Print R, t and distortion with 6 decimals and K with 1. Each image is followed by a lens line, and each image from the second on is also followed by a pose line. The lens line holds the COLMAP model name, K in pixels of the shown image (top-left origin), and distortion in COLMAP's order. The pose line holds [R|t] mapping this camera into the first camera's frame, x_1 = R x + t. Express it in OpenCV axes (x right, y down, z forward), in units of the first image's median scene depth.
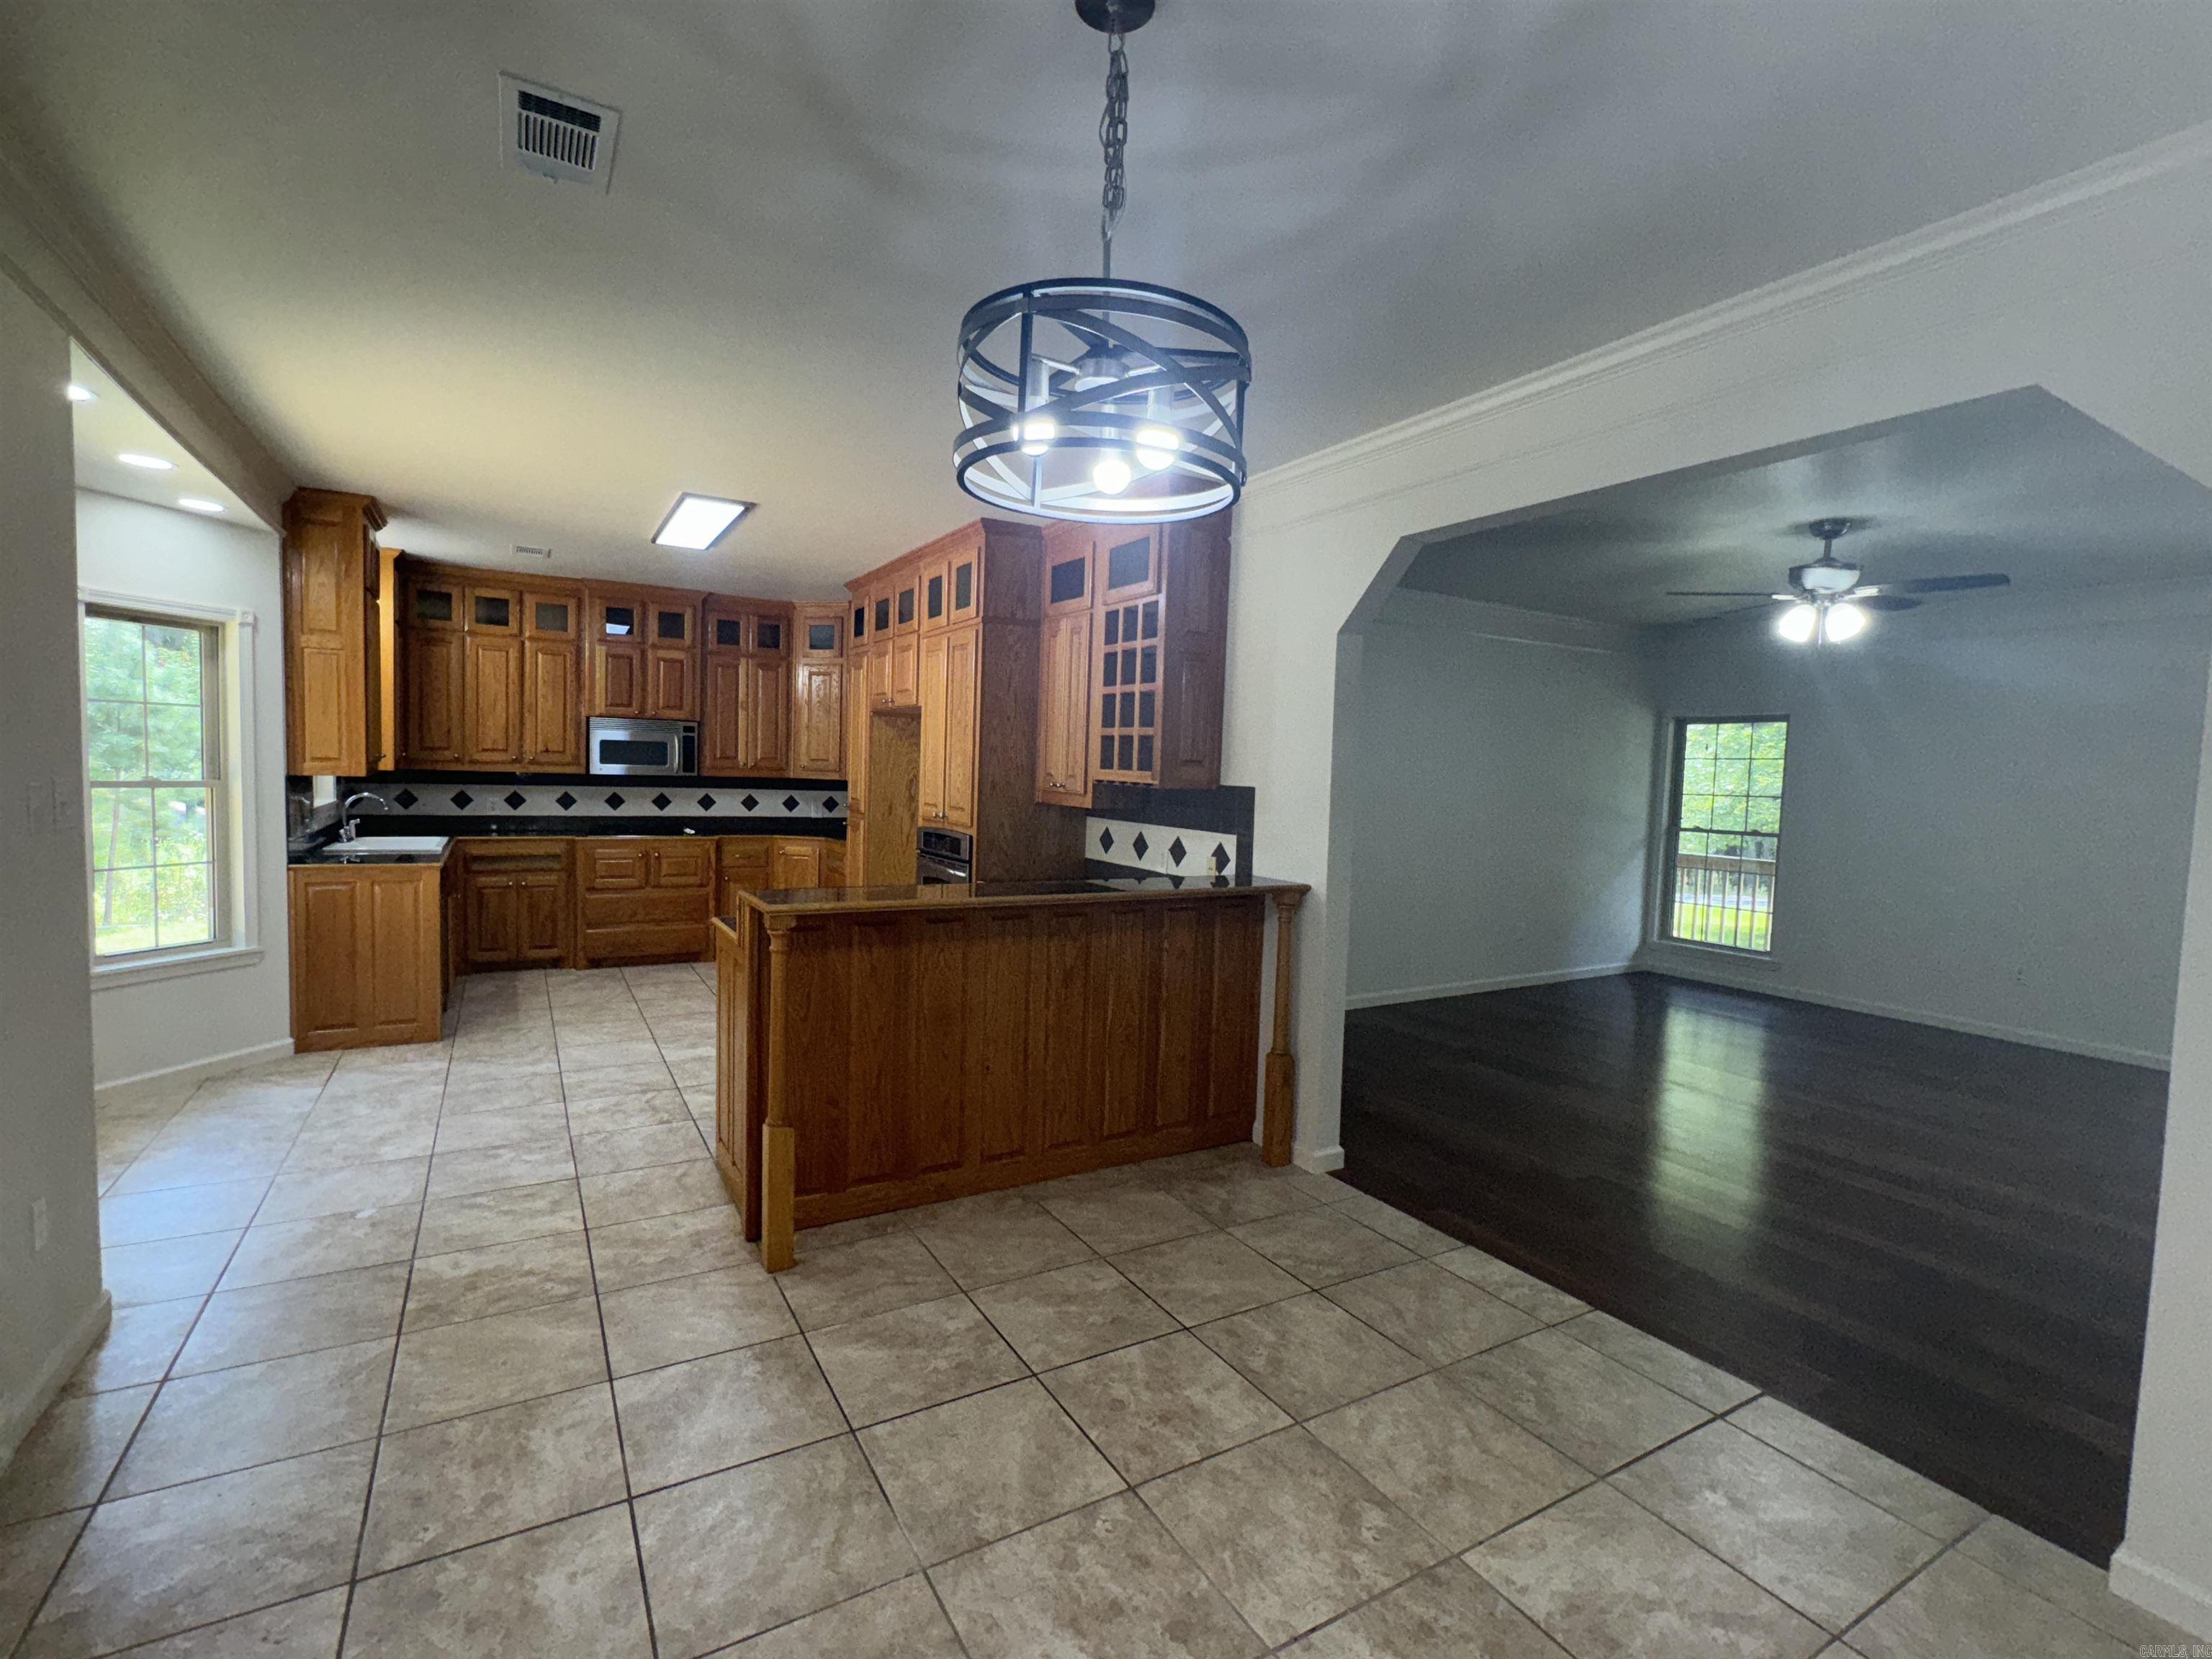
lens RADIAL K [[1021.3, 0, 1106.7], [0, 1021.3, 832.3], [0, 0, 1]] dist [-0.008813, 0.000049]
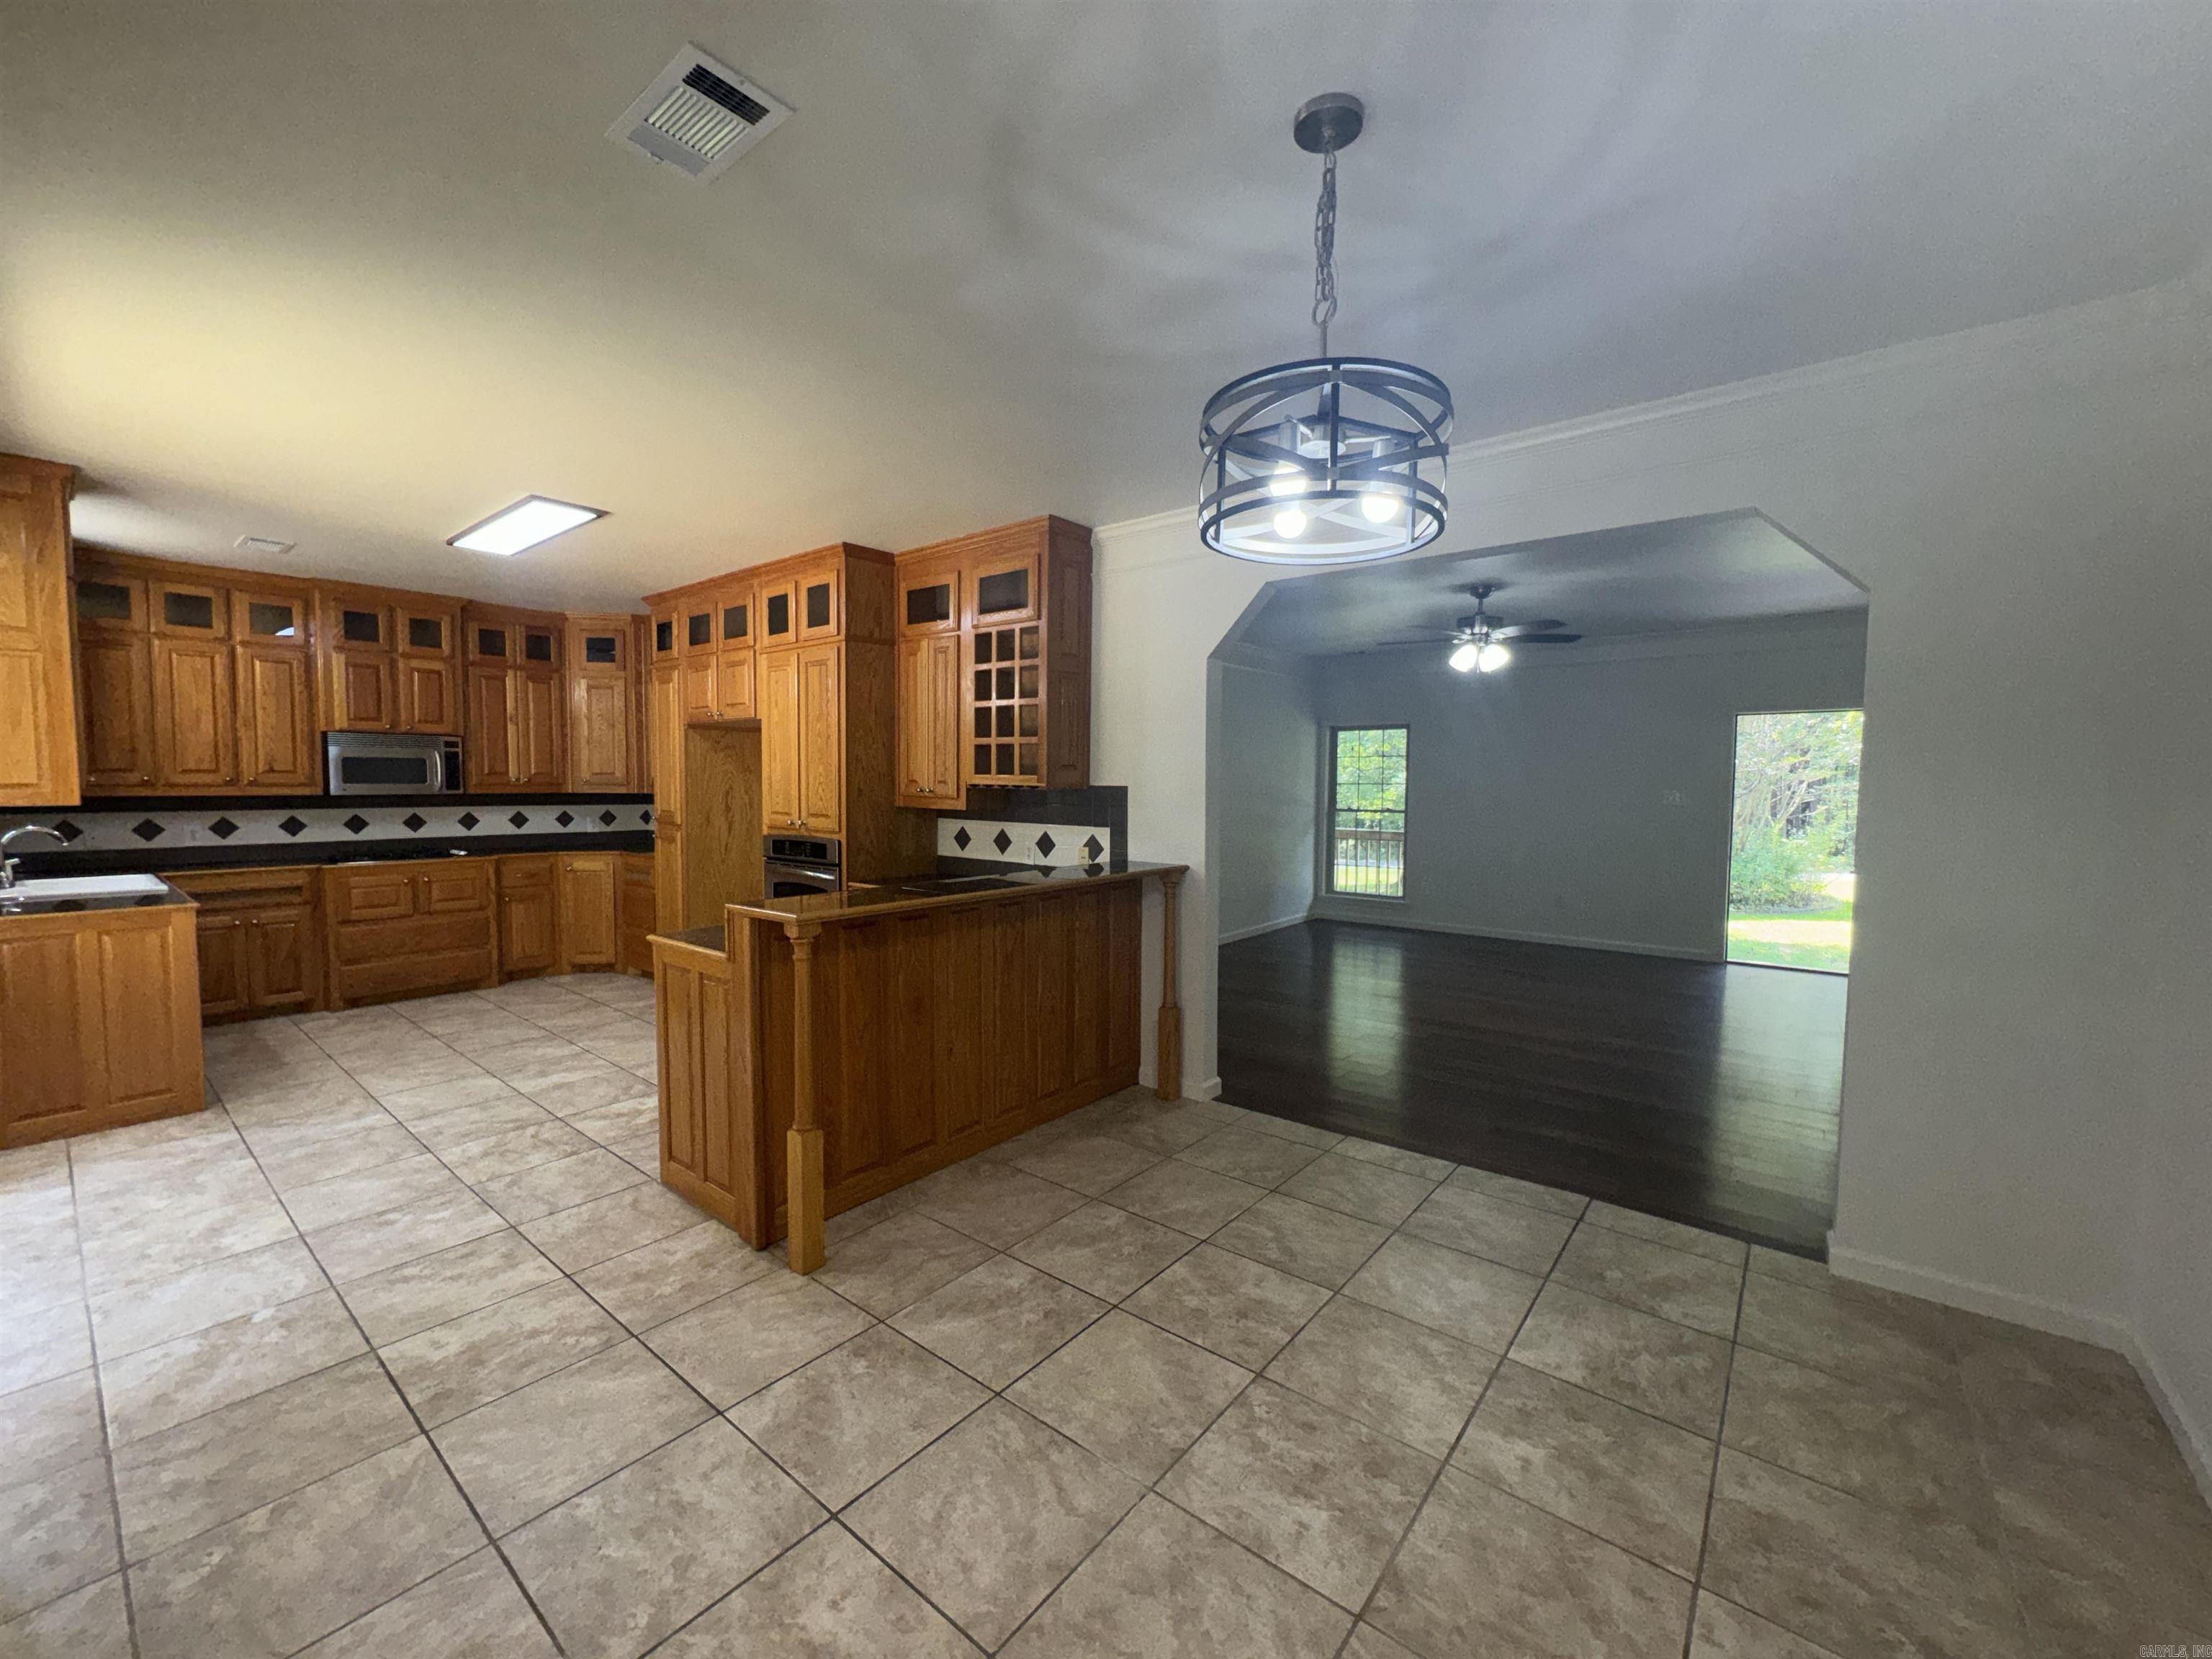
lens RADIAL K [[884.2, 0, 1108.0], [0, 884.2, 832.4], [0, 0, 1]] dist [-0.006172, -0.000205]
pose [[0.935522, -0.047181, 0.350103, -0.229843], [0.045611, 0.998878, 0.012733, -0.004745], [-0.350311, 0.004056, 0.936625, 0.045551]]
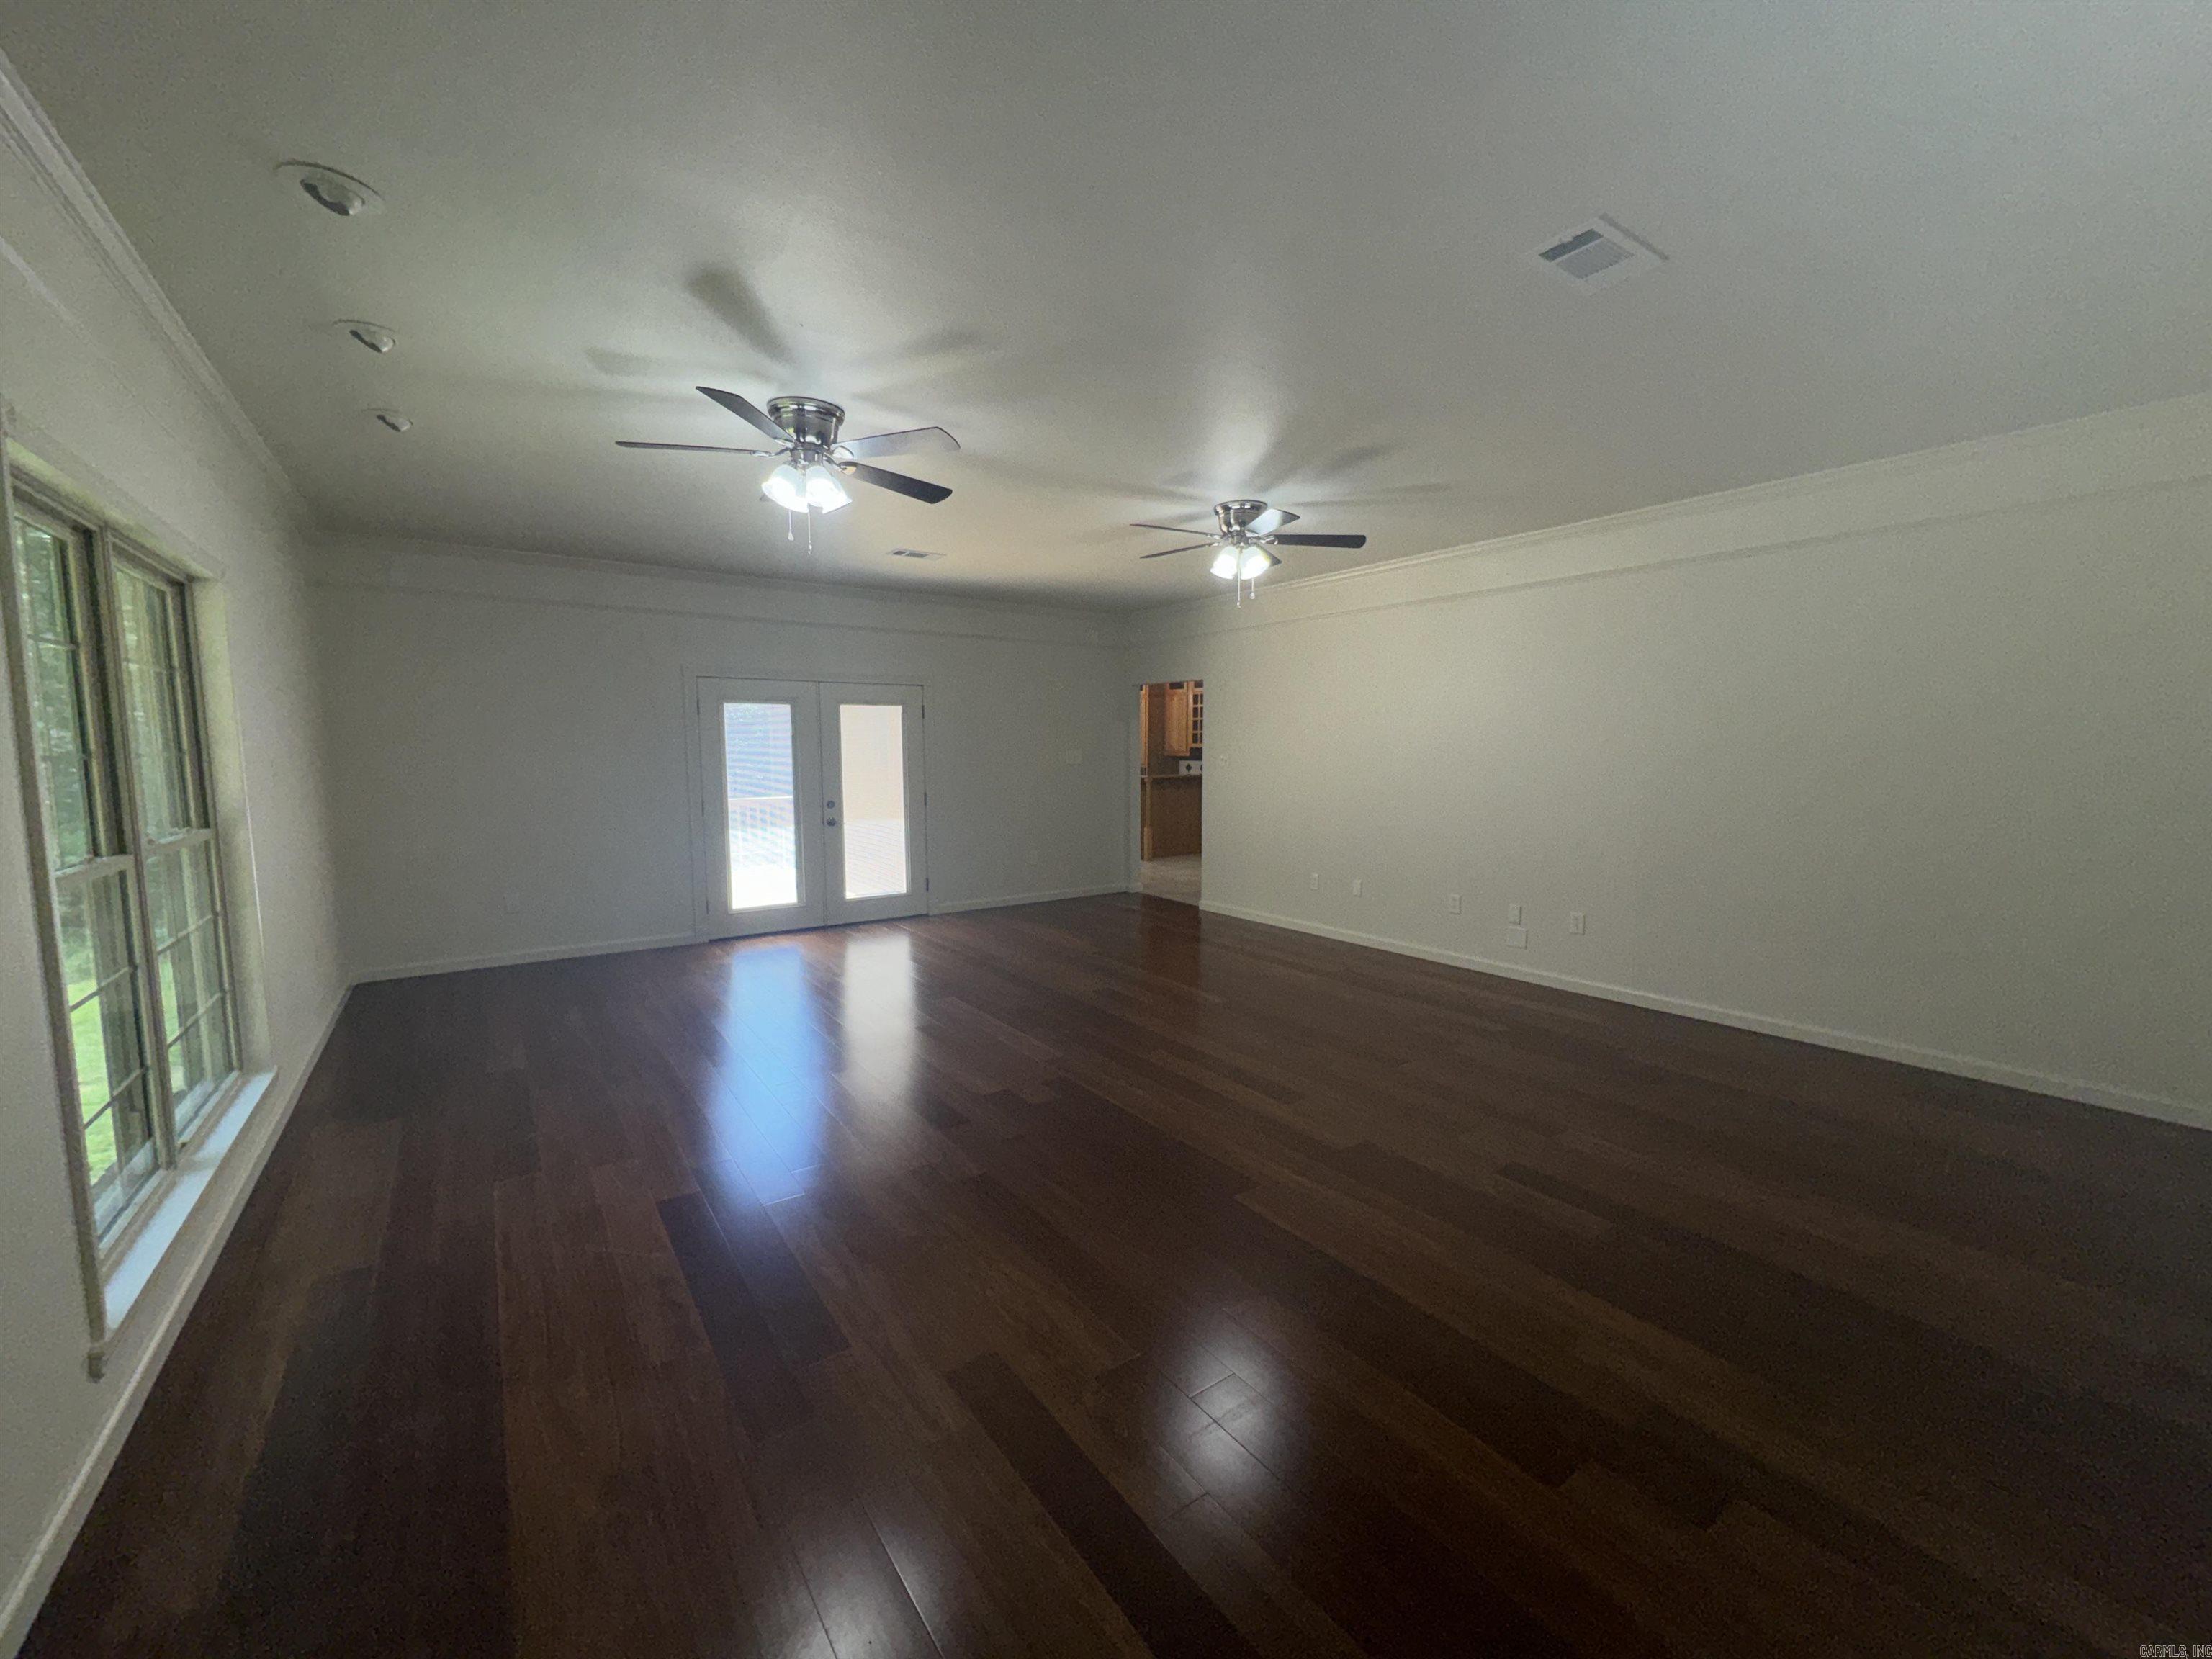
lens RADIAL K [[884.2, 0, 1106.3], [0, 884.2, 834.9], [0, 0, 1]] dist [-0.006172, -0.000205]
pose [[0.996140, -0.038952, 0.078667, -0.543162], [0.036200, 0.998692, 0.036111, 0.122437], [-0.079971, -0.033124, 0.996247, -1.874970]]
